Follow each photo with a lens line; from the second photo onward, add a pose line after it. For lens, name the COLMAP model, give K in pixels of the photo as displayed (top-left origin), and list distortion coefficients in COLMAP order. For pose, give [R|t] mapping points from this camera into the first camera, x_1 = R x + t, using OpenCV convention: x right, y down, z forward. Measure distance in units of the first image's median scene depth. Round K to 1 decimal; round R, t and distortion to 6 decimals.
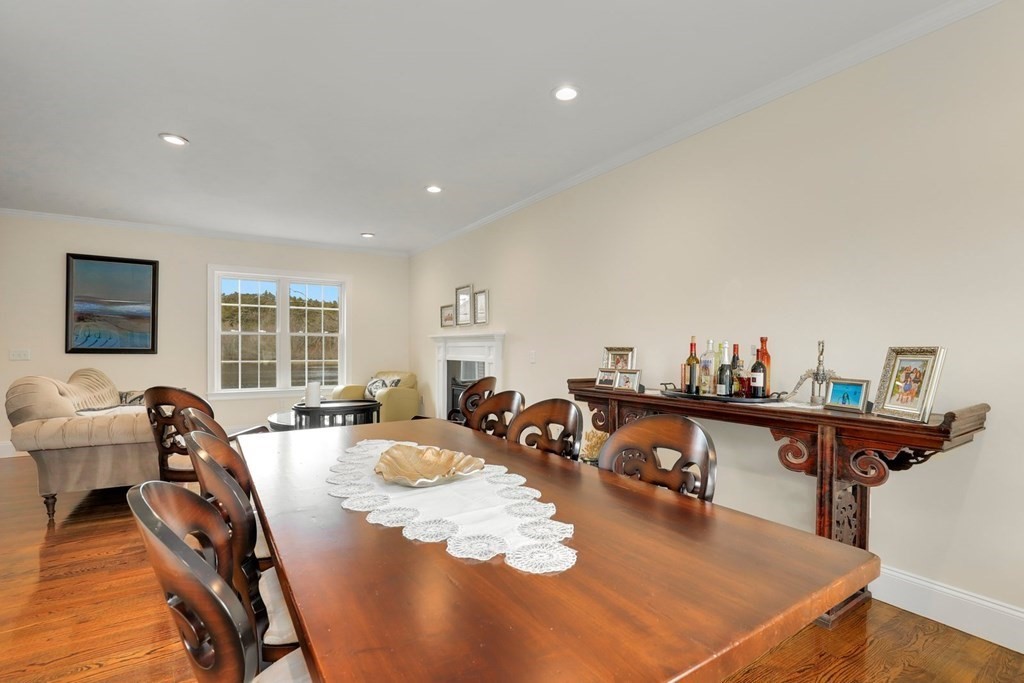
lens RADIAL K [[486.8, 0, 516.3], [0, 486.8, 348.2], [0, 0, 1]] dist [-0.027075, 0.000004]
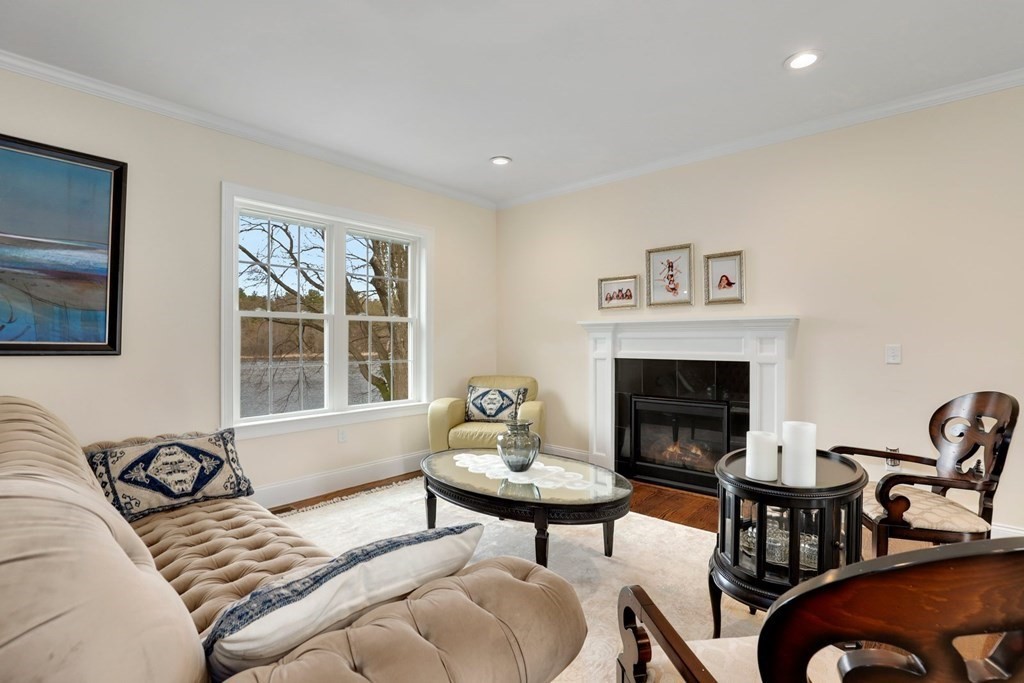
lens RADIAL K [[473.4, 0, 512.0], [0, 473.4, 341.0], [0, 0, 1]] dist [-0.026128, 0.001011]
pose [[0.964316, -0.003095, 0.264736, -0.454638], [0.002788, 0.999995, 0.001533, -0.000946], [-0.264739, -0.000740, 0.964320, 0.411095]]
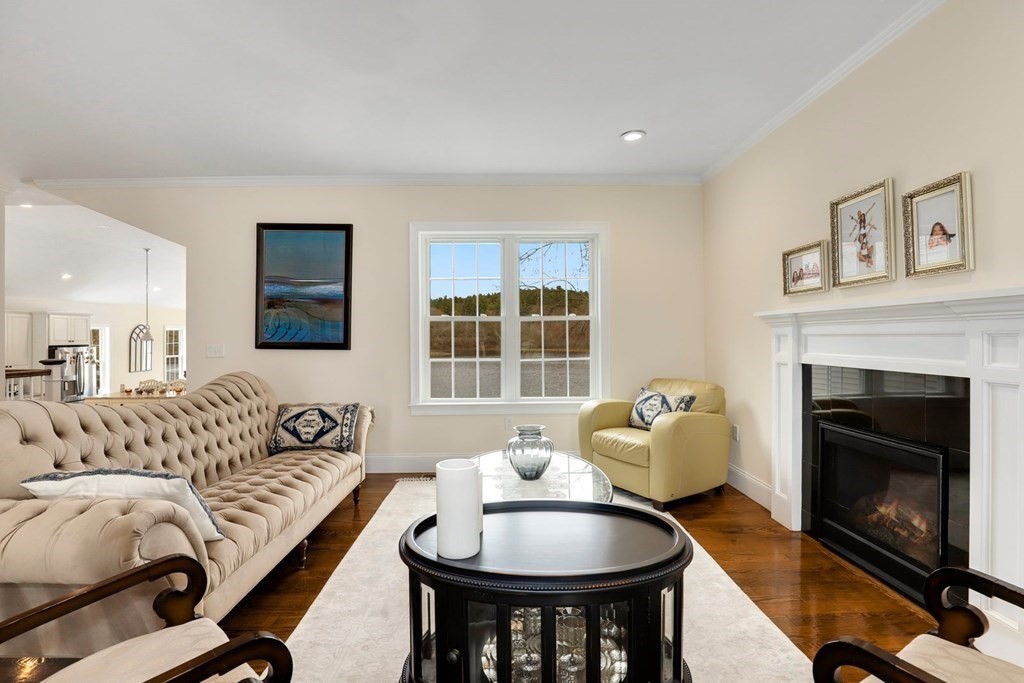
lens RADIAL K [[473.4, 0, 512.0], [0, 473.4, 341.0], [0, 0, 1]] dist [-0.026128, 0.001011]
pose [[0.851745, -0.004301, -0.523939, -0.144732], [0.008909, 0.999941, 0.006274, -0.002950], [0.523881, -0.010012, 0.851733, 0.470223]]
